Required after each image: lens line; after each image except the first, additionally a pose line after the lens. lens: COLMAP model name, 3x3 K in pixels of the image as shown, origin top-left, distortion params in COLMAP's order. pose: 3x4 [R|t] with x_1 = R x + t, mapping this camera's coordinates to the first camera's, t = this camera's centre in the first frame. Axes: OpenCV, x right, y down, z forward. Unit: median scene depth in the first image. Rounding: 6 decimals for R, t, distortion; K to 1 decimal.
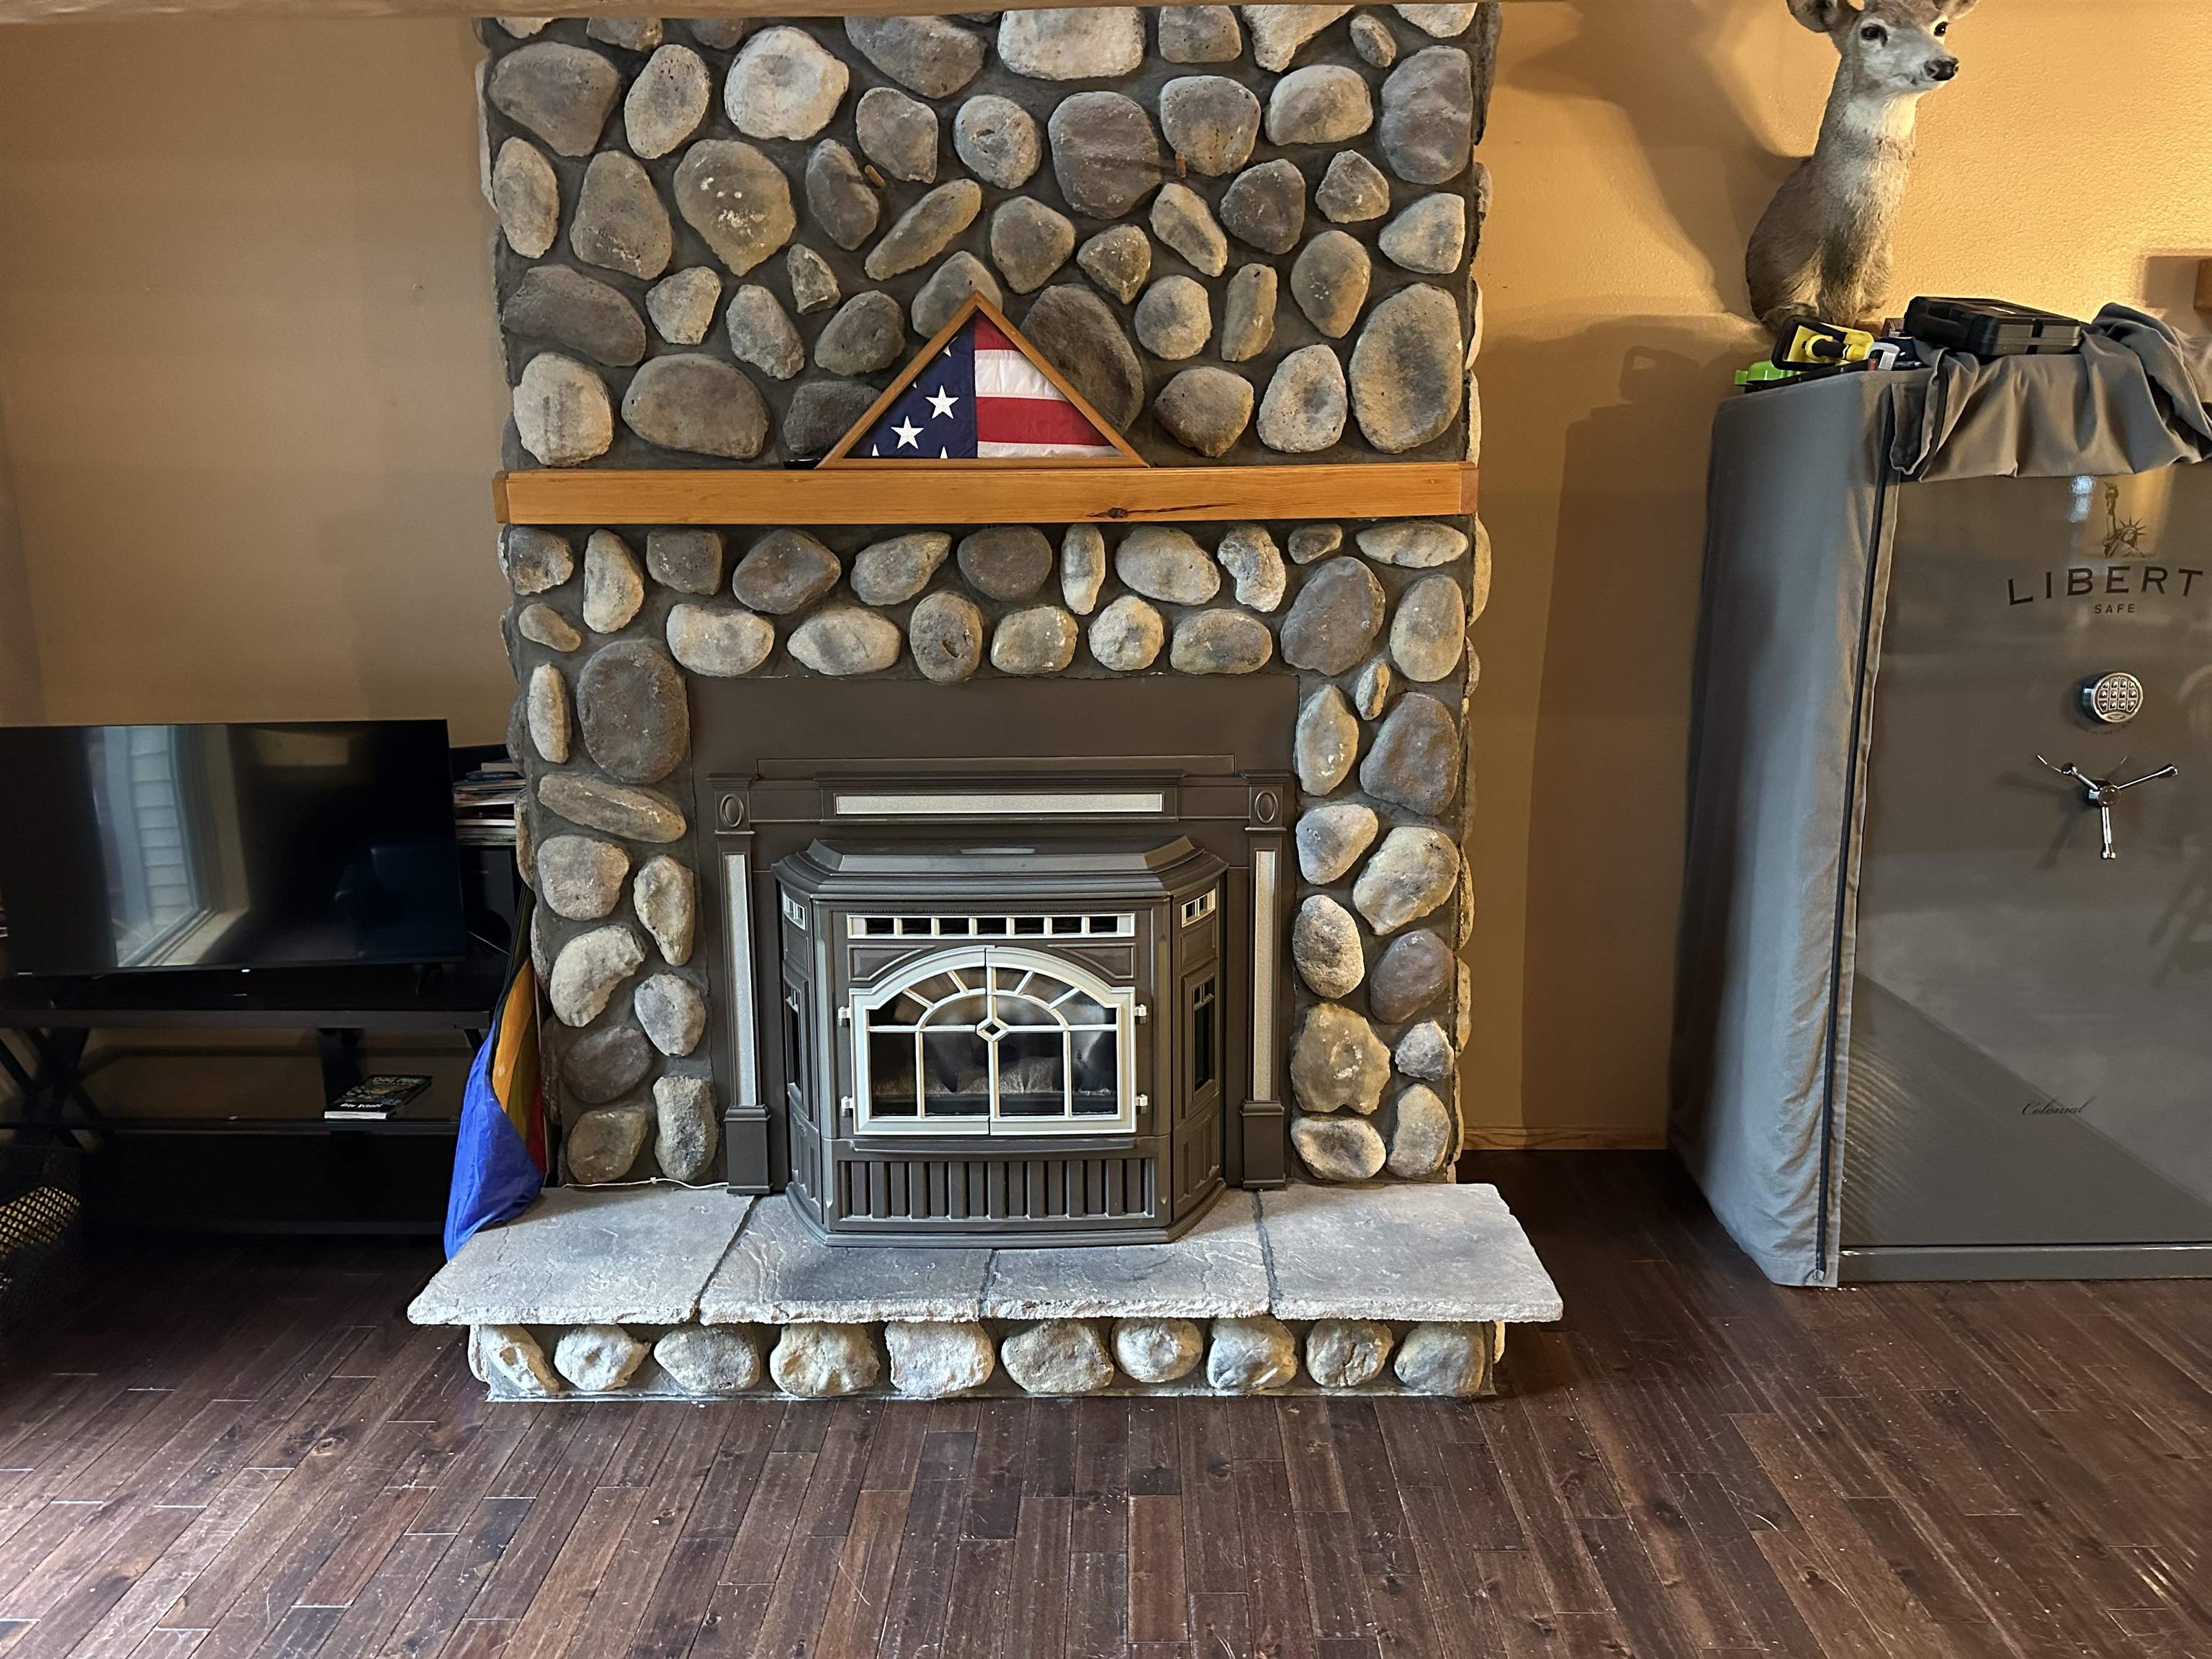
lens RADIAL K [[1542.5, 0, 1108.7], [0, 1542.5, 838.9], [0, 0, 1]] dist [0.093669, -0.121131]
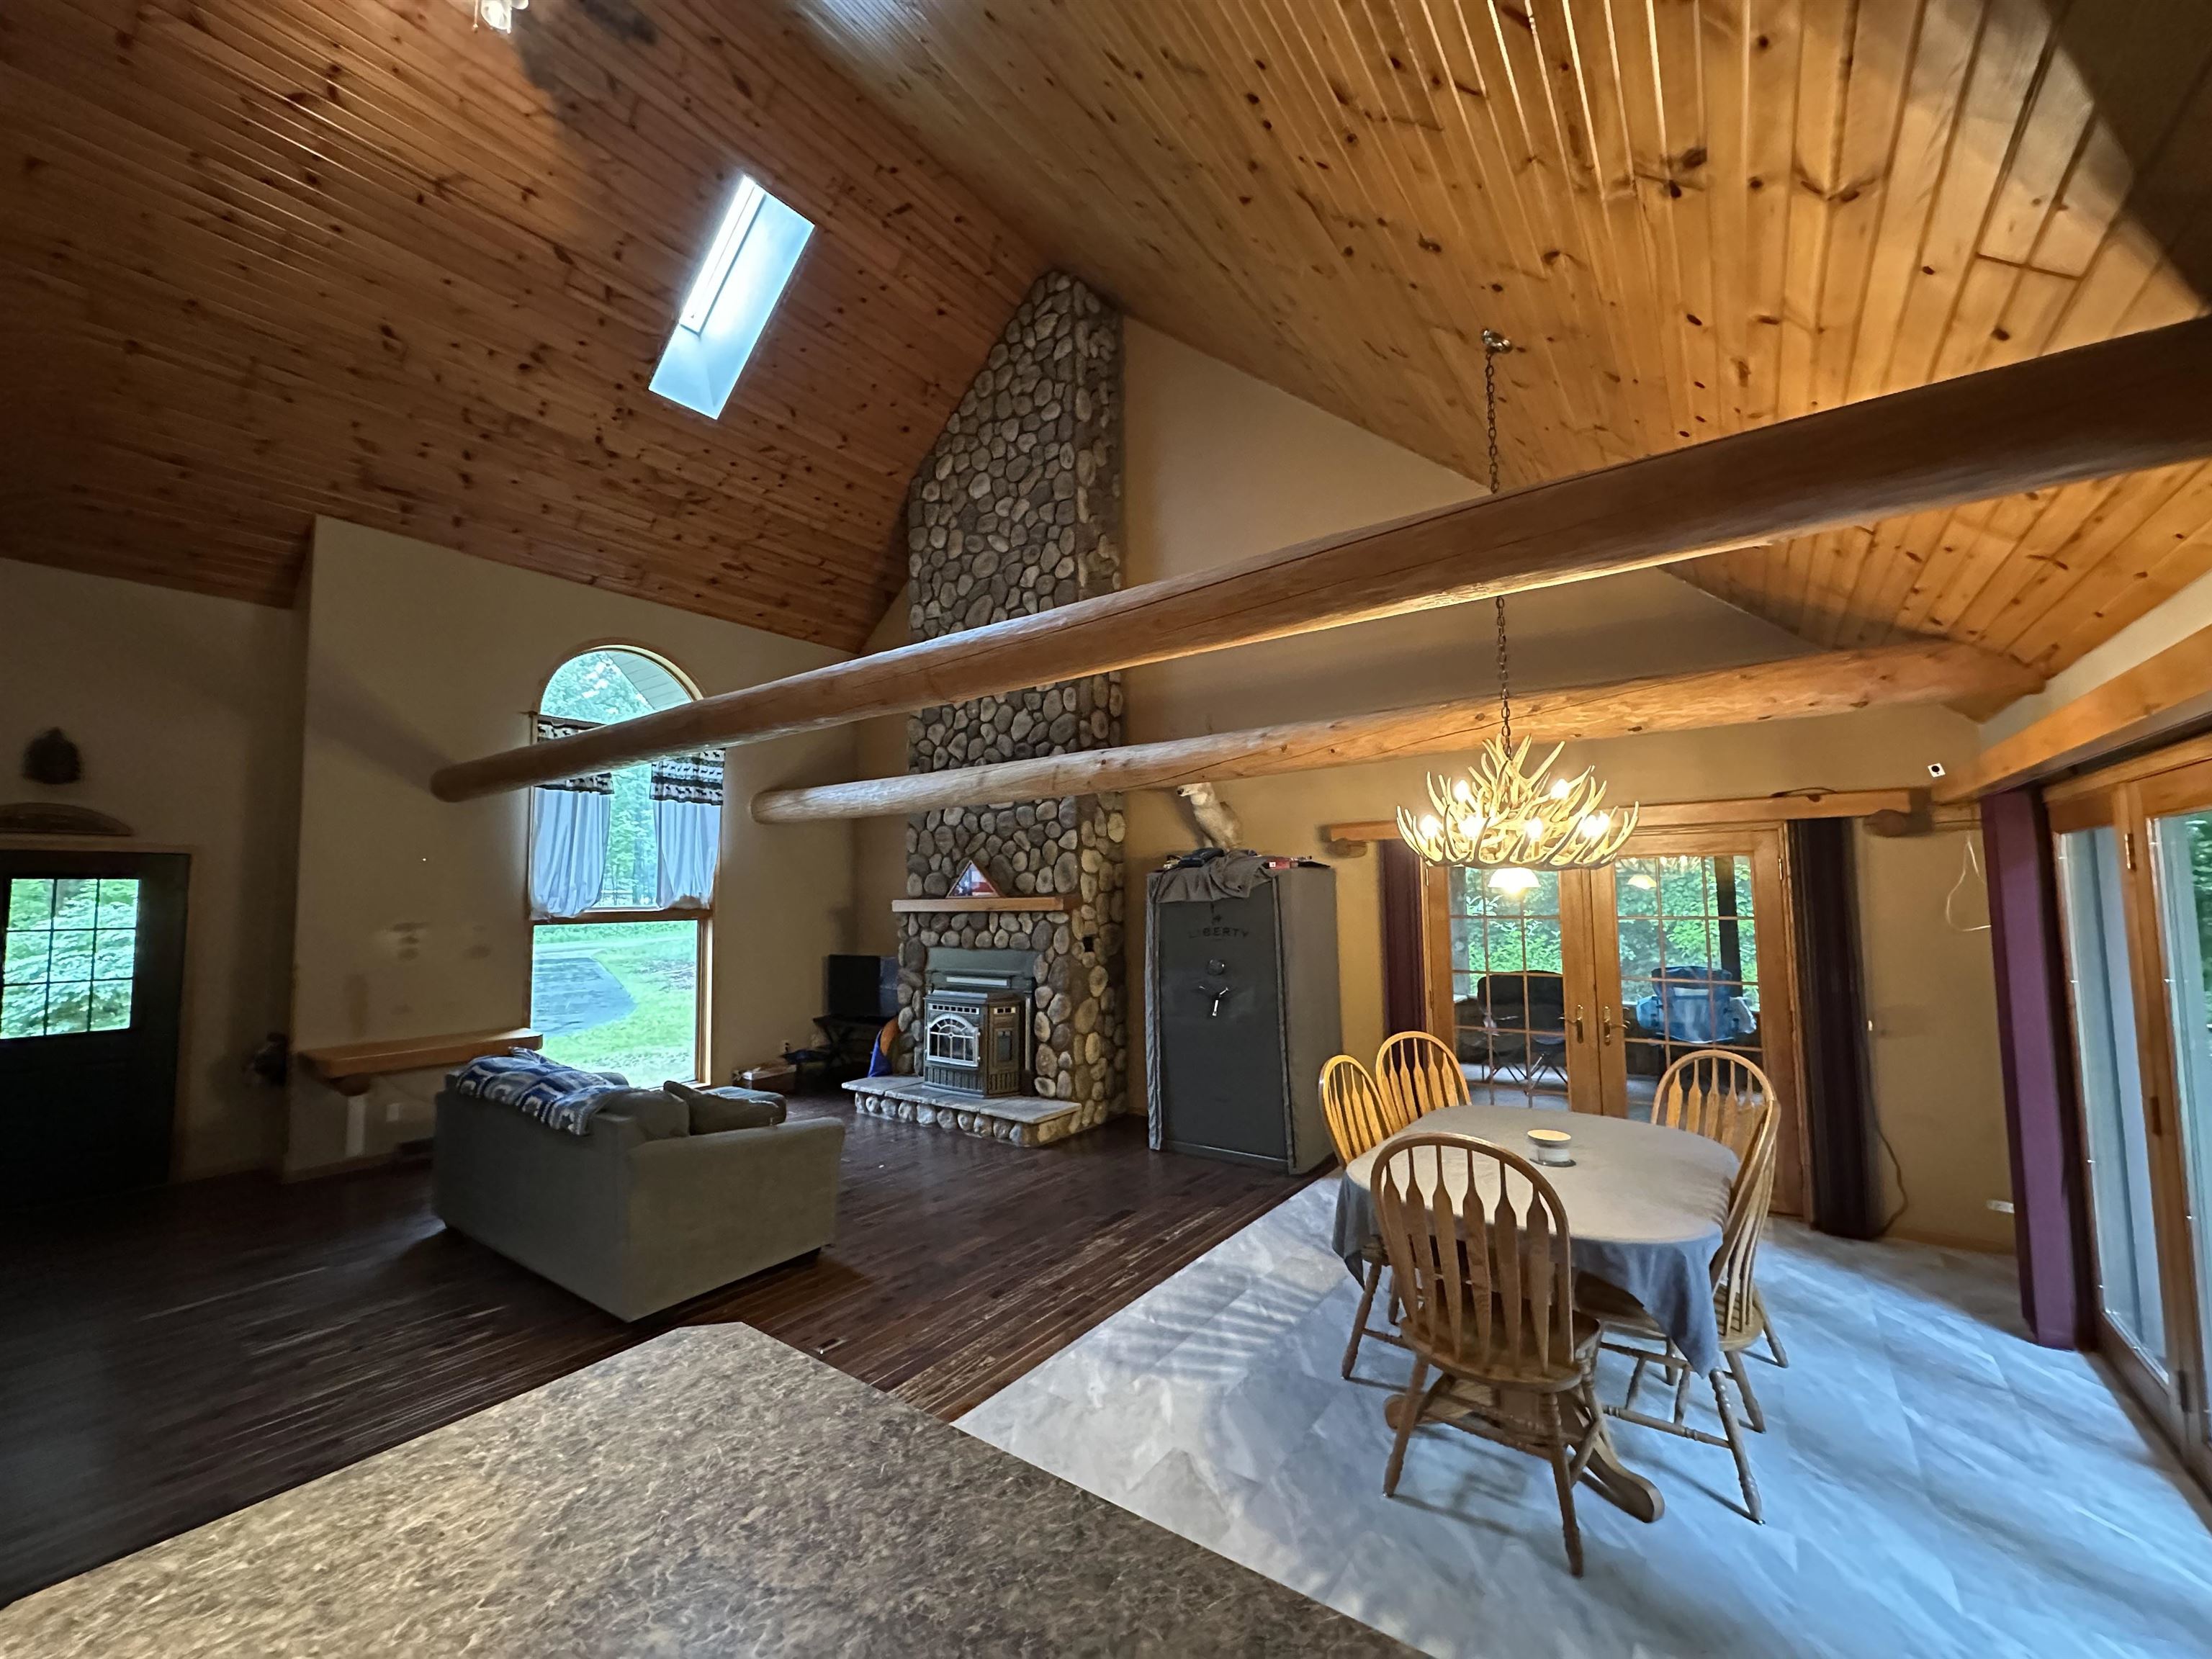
lens RADIAL K [[878.8, 0, 1106.6], [0, 878.8, 837.2], [0, 0, 1]] dist [-0.001728, -0.000302]
pose [[0.811869, -0.040938, -0.582403, 1.556771], [-0.110908, 0.968560, -0.222688, 0.086080], [0.573209, 0.245387, 0.781804, -0.664484]]
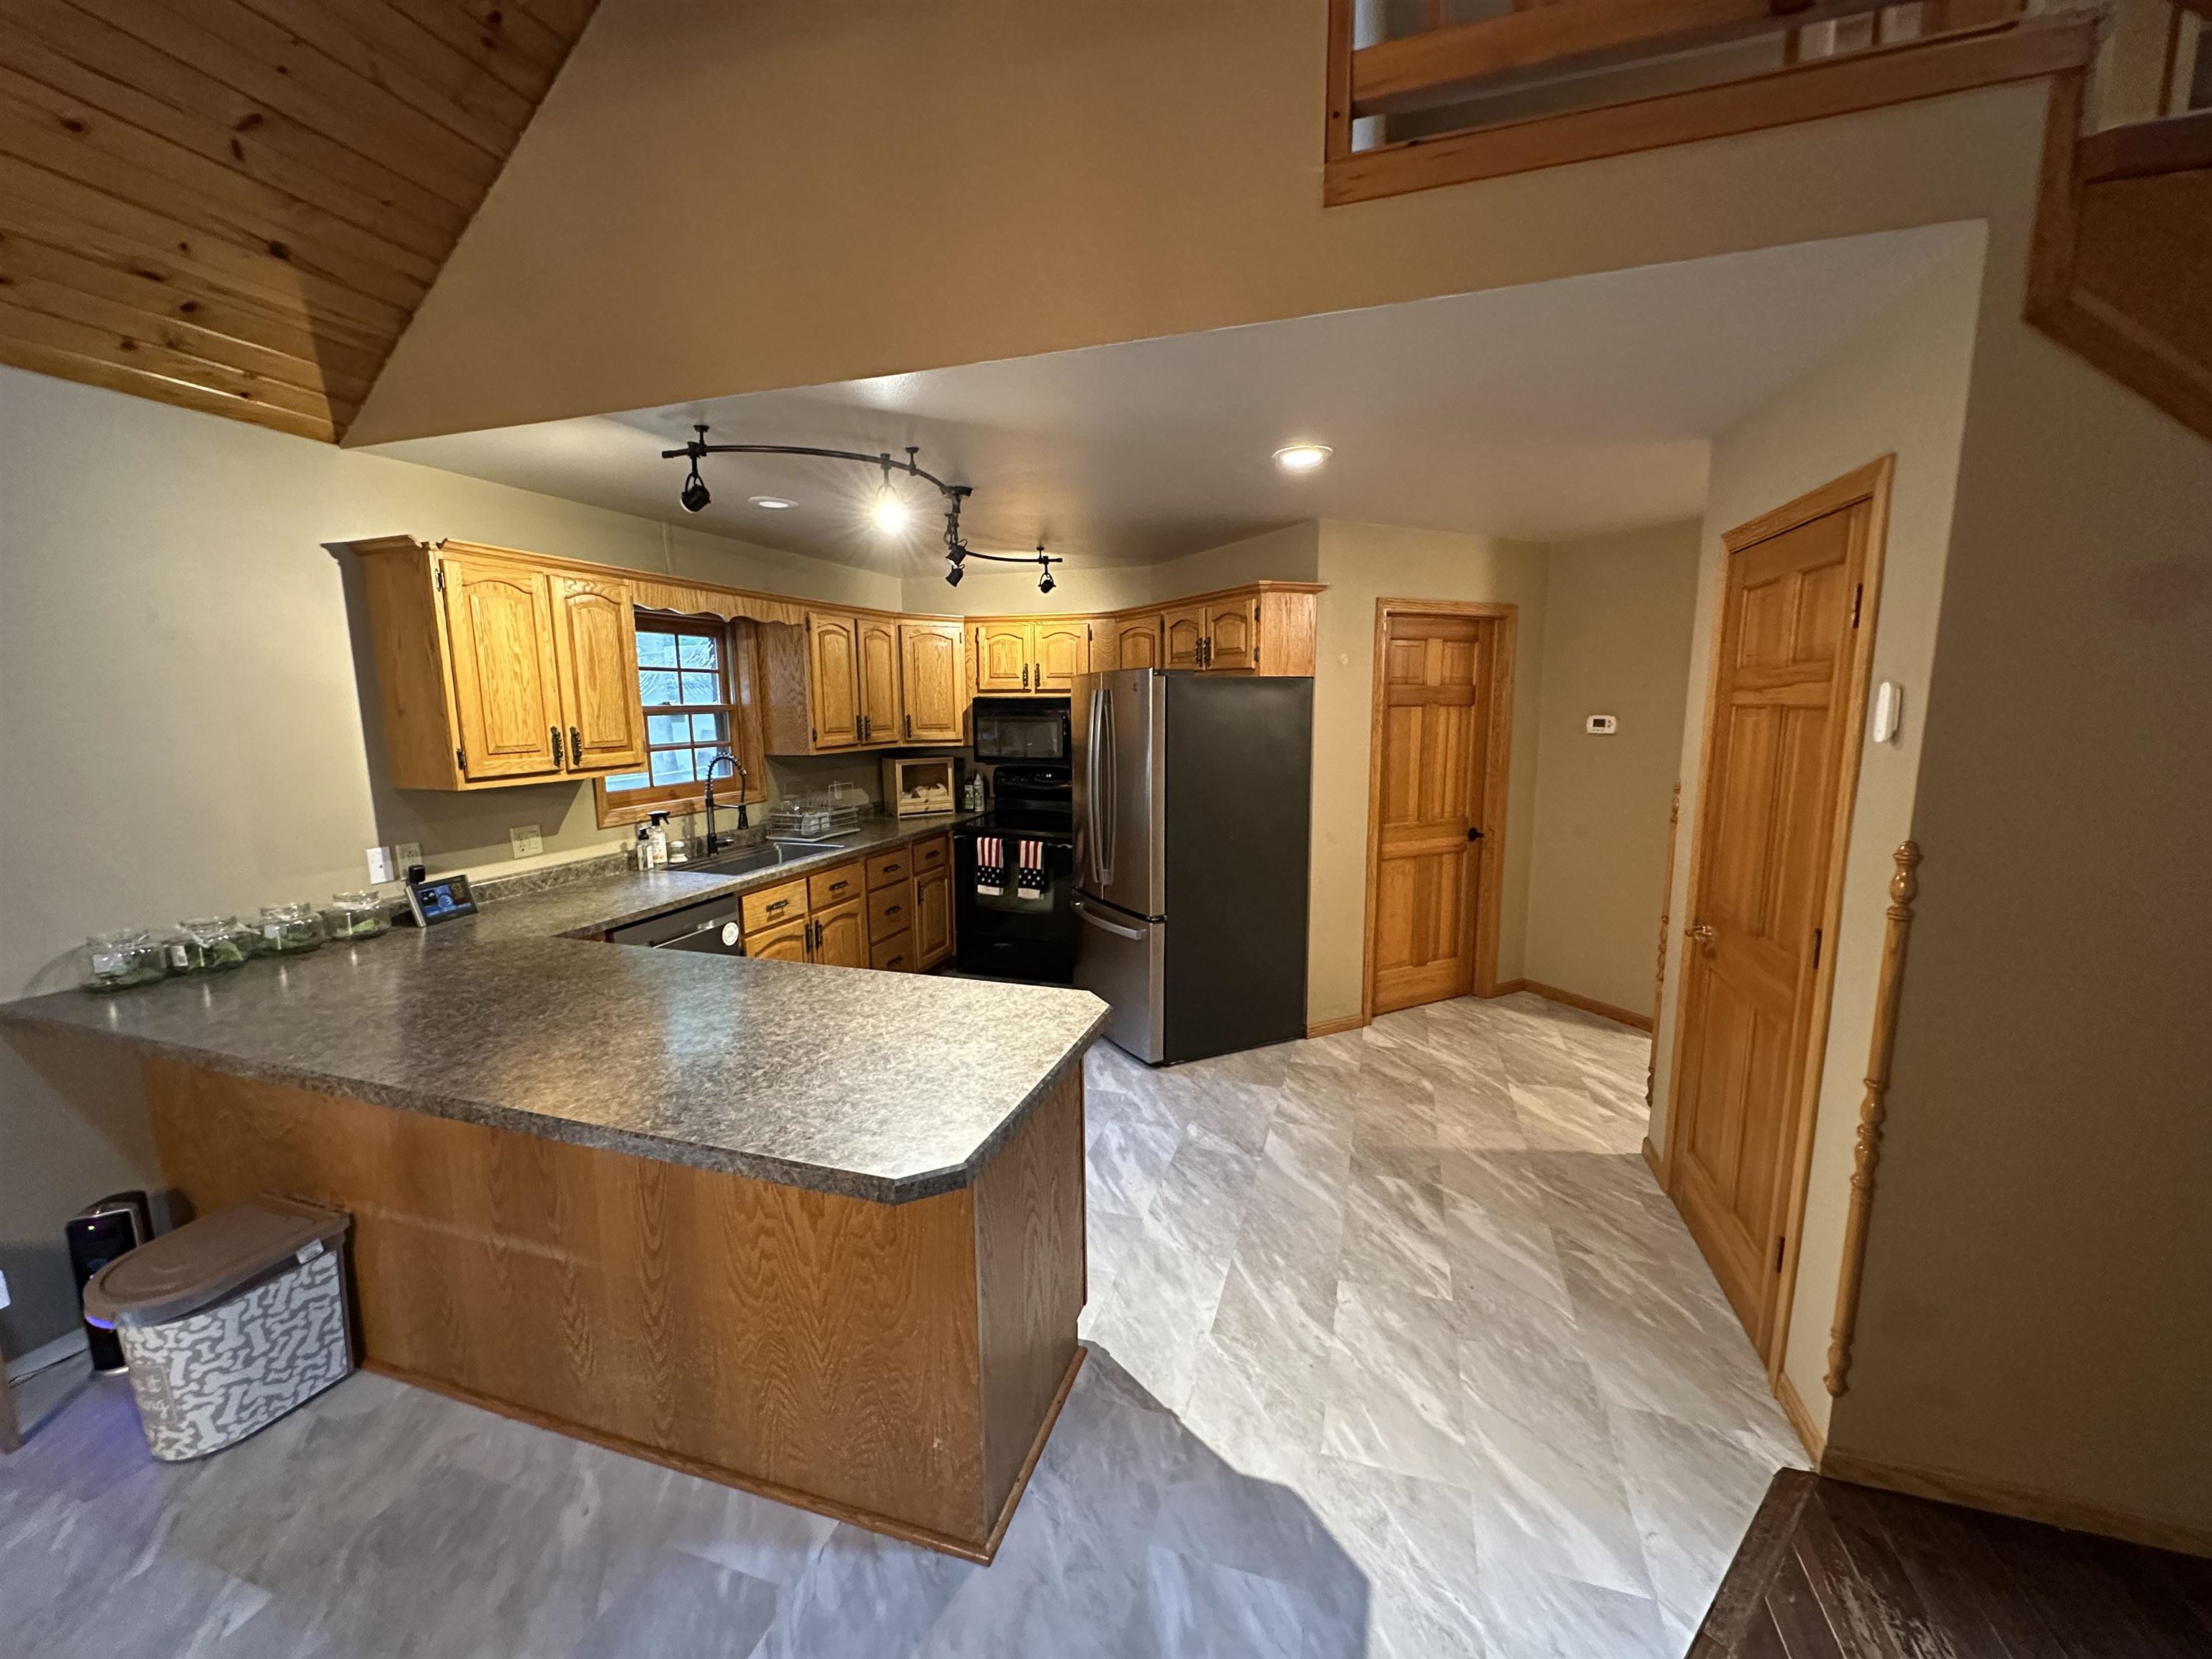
lens RADIAL K [[878.8, 0, 1104.9], [0, 878.8, 832.5], [0, 0, 1]] dist [-0.001728, -0.000302]
pose [[-0.952914, -0.029640, 0.301790, 0.829624], [0.077299, 0.938592, 0.336259, -0.028254], [-0.293224, 0.343754, -0.892106, -0.002237]]
